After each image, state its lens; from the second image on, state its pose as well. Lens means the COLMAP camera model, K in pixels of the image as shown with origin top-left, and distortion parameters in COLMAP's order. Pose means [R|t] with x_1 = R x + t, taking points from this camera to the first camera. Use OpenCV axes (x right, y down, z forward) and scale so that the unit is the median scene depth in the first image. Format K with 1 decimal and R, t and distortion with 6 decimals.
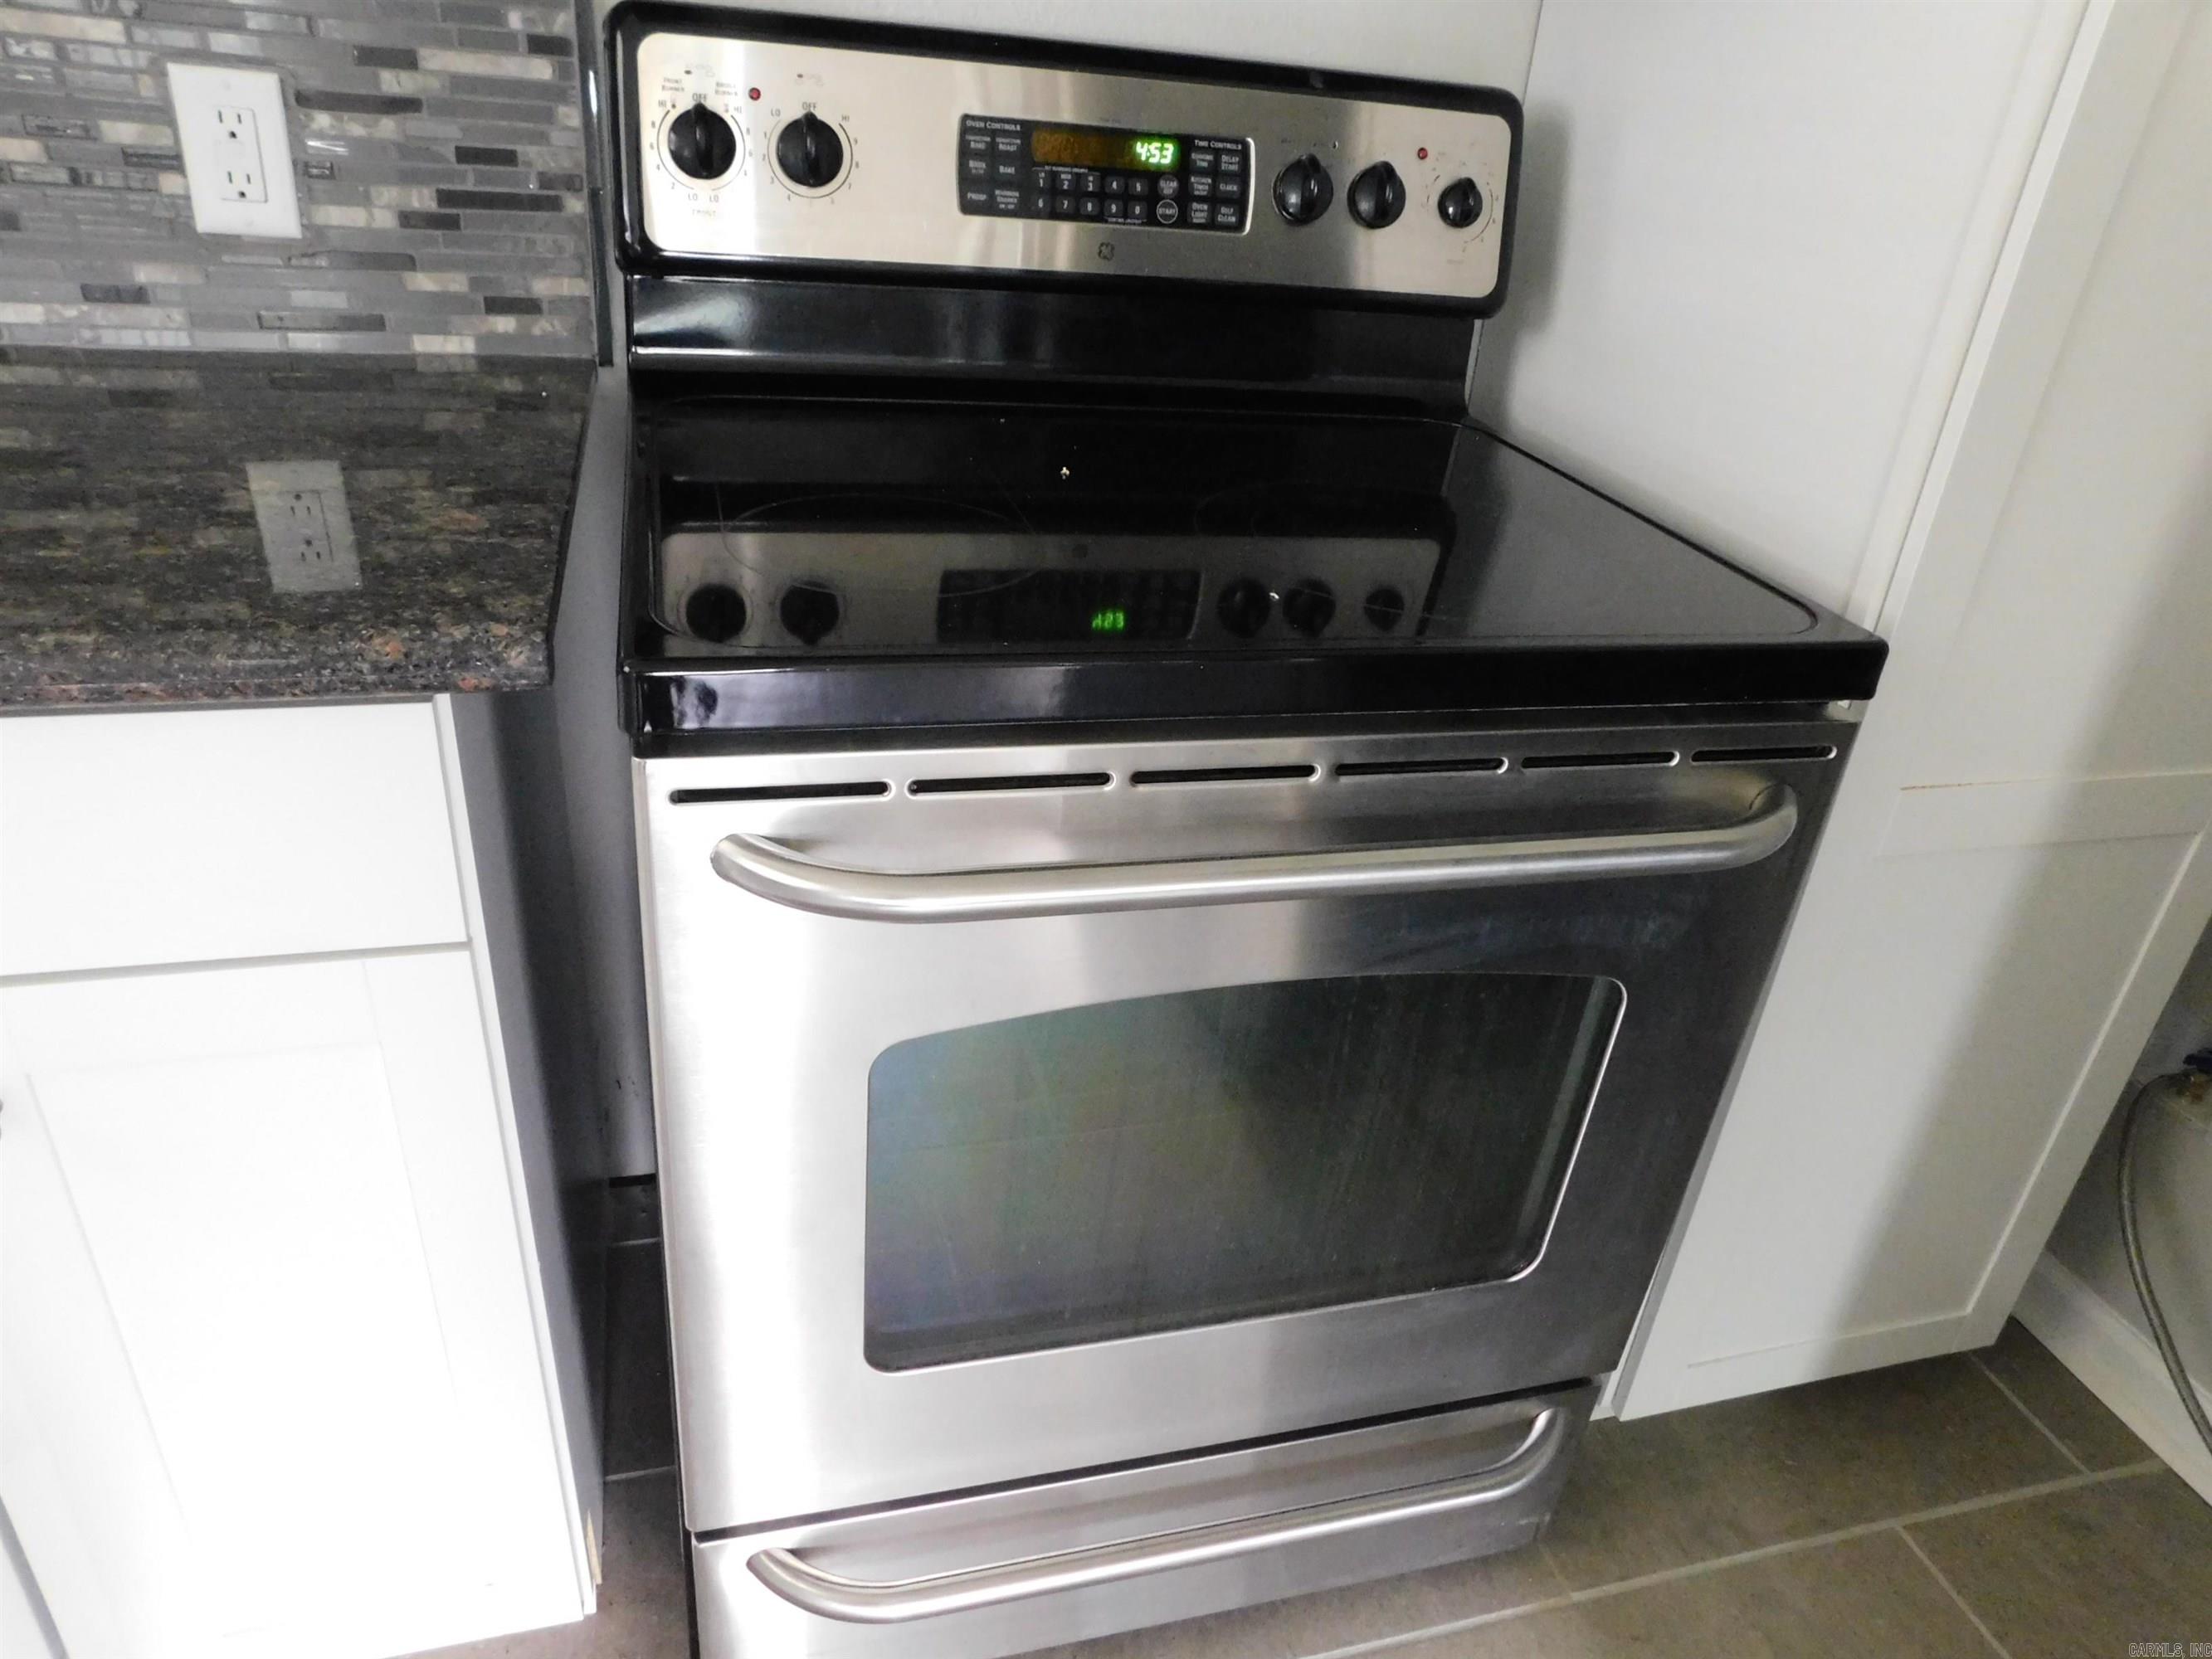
lens RADIAL K [[1472.7, 0, 1110.8], [0, 1472.7, 830.7], [0, 0, 1]] dist [-0.068011, 0.060442]
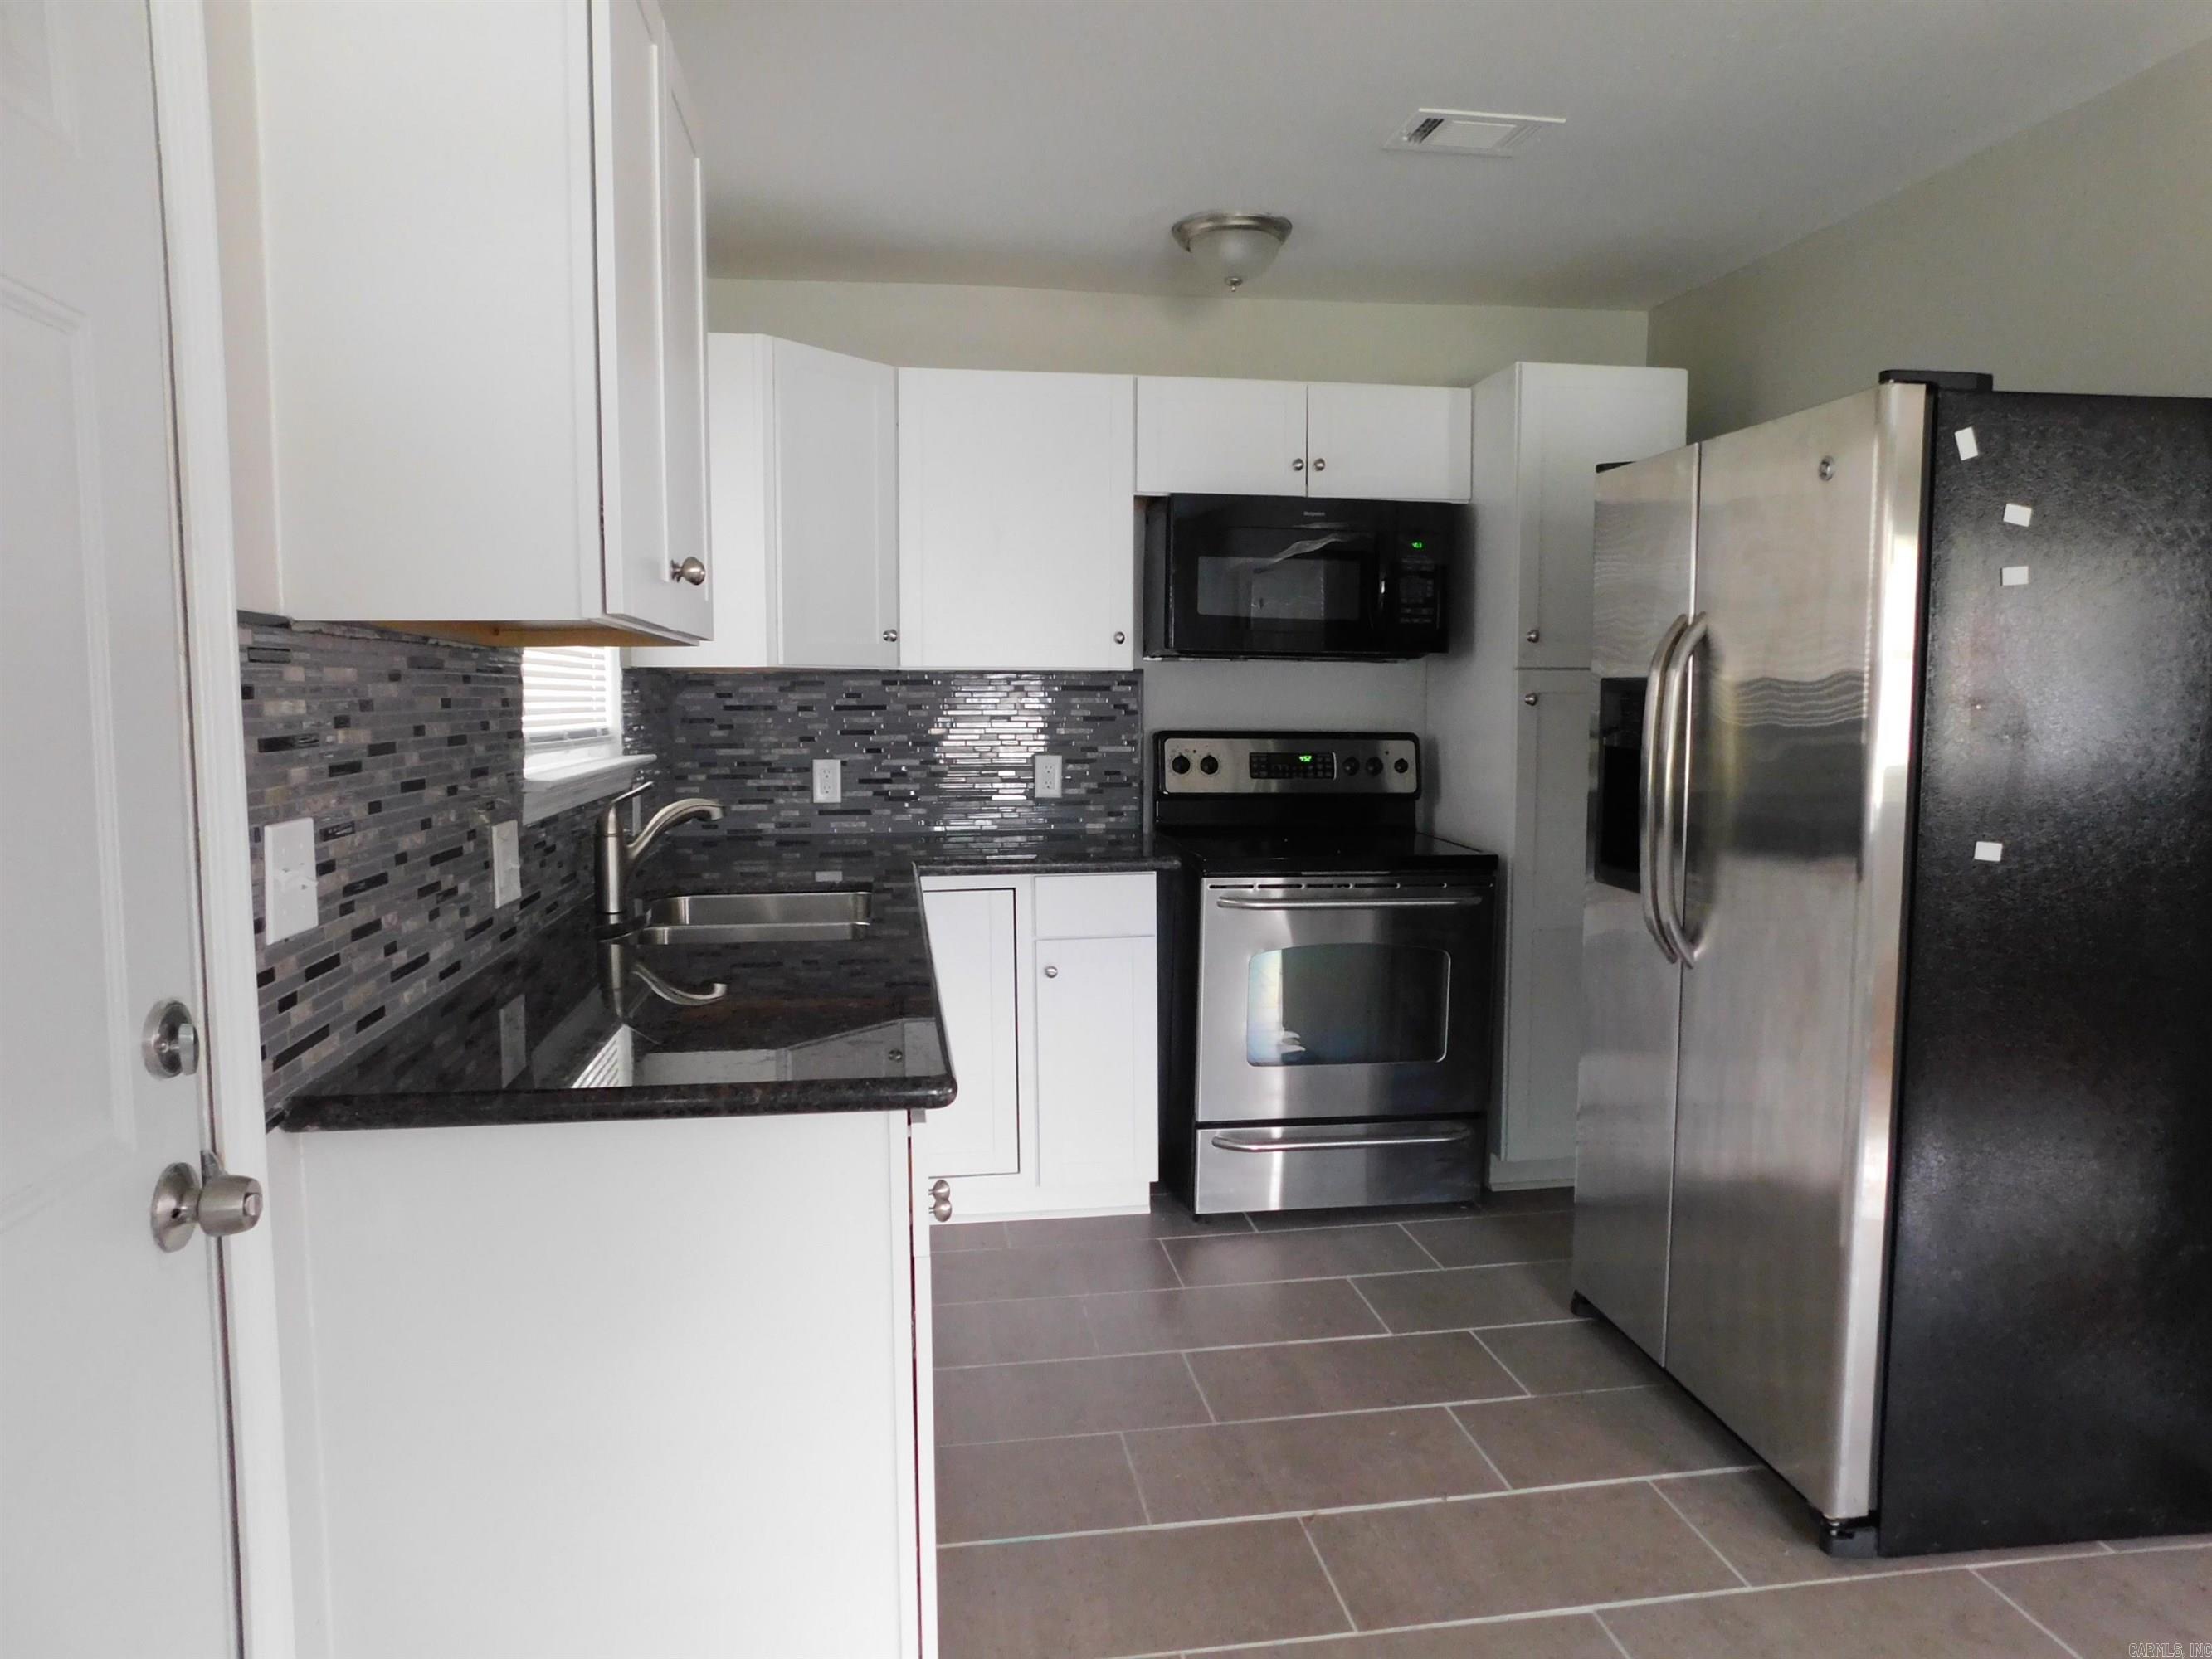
lens RADIAL K [[1472.7, 0, 1110.8], [0, 1472.7, 830.7], [0, 0, 1]] dist [-0.068011, 0.060442]
pose [[0.989990, -0.069363, -0.122920, -0.009607], [0.015159, 0.918125, -0.396002, 1.051469], [0.140323, 0.390174, 0.909985, -2.143635]]
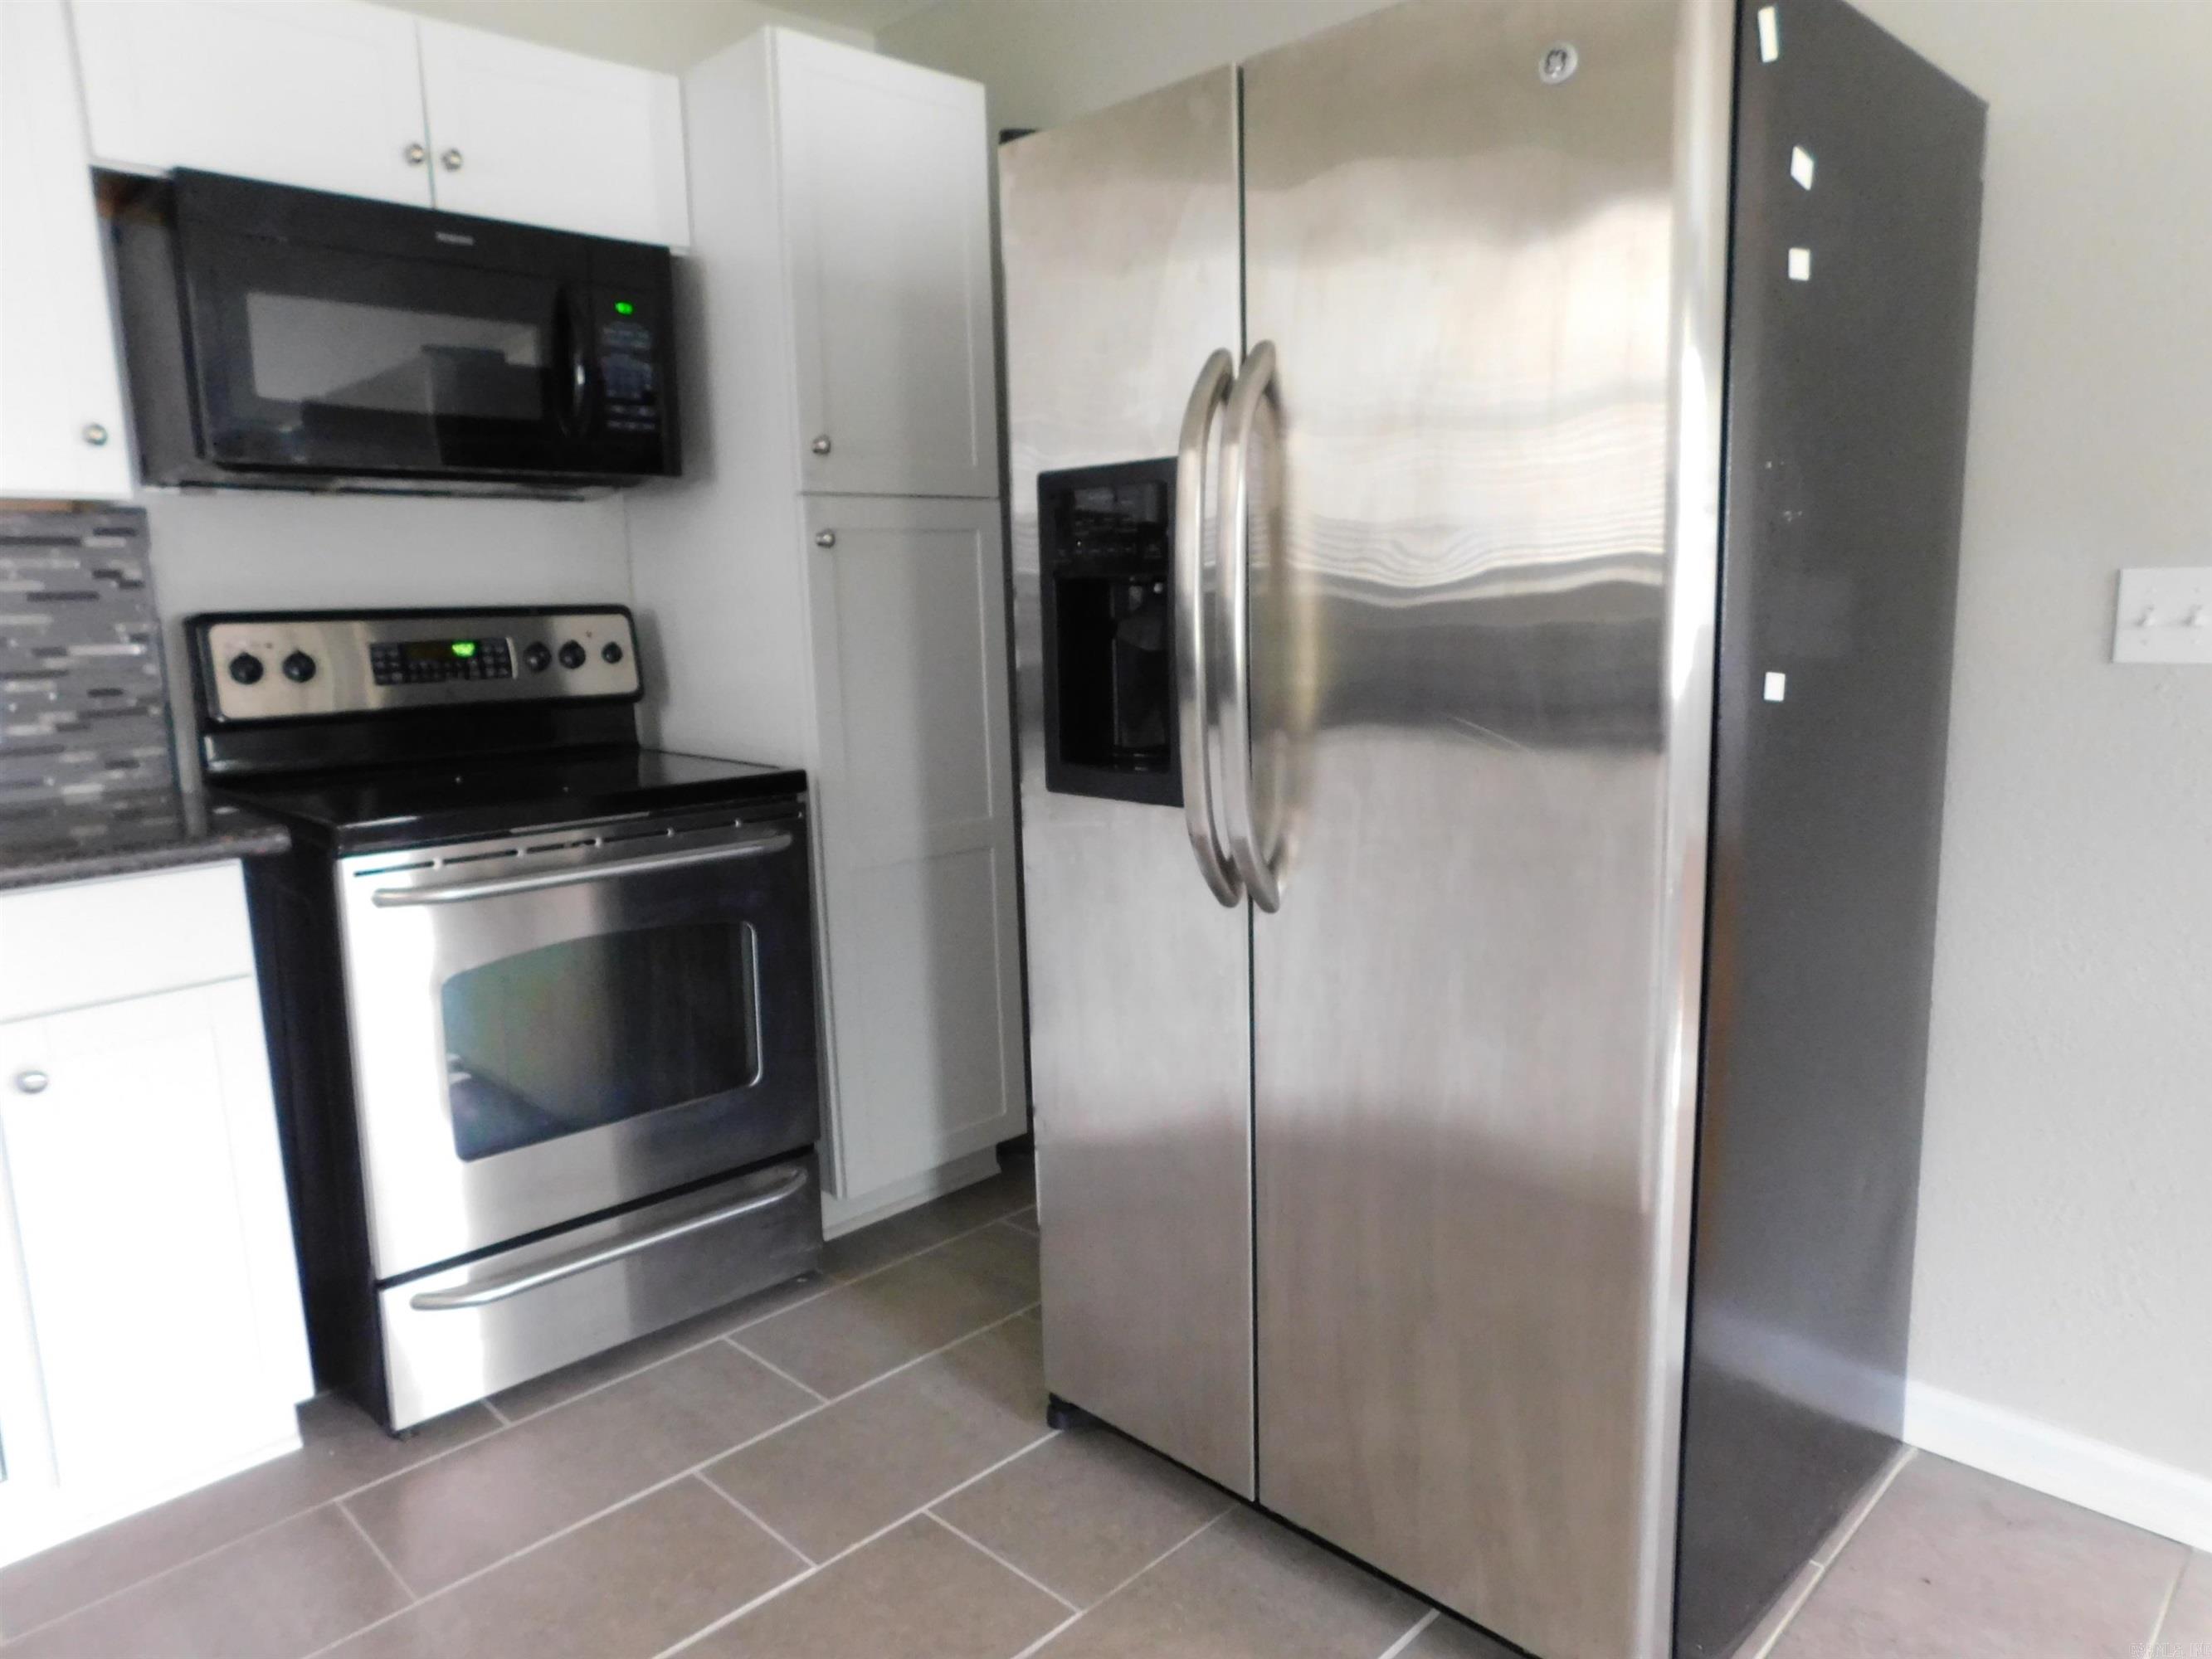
lens RADIAL K [[1486.3, 0, 1098.5], [0, 1486.3, 819.9], [0, 0, 1]] dist [-0.056579, 0.063626]
pose [[0.864366, -0.180994, 0.469162, -0.228759], [0.322160, 0.915685, -0.240280, 0.601879], [-0.386115, 0.358834, 0.849796, -1.145677]]
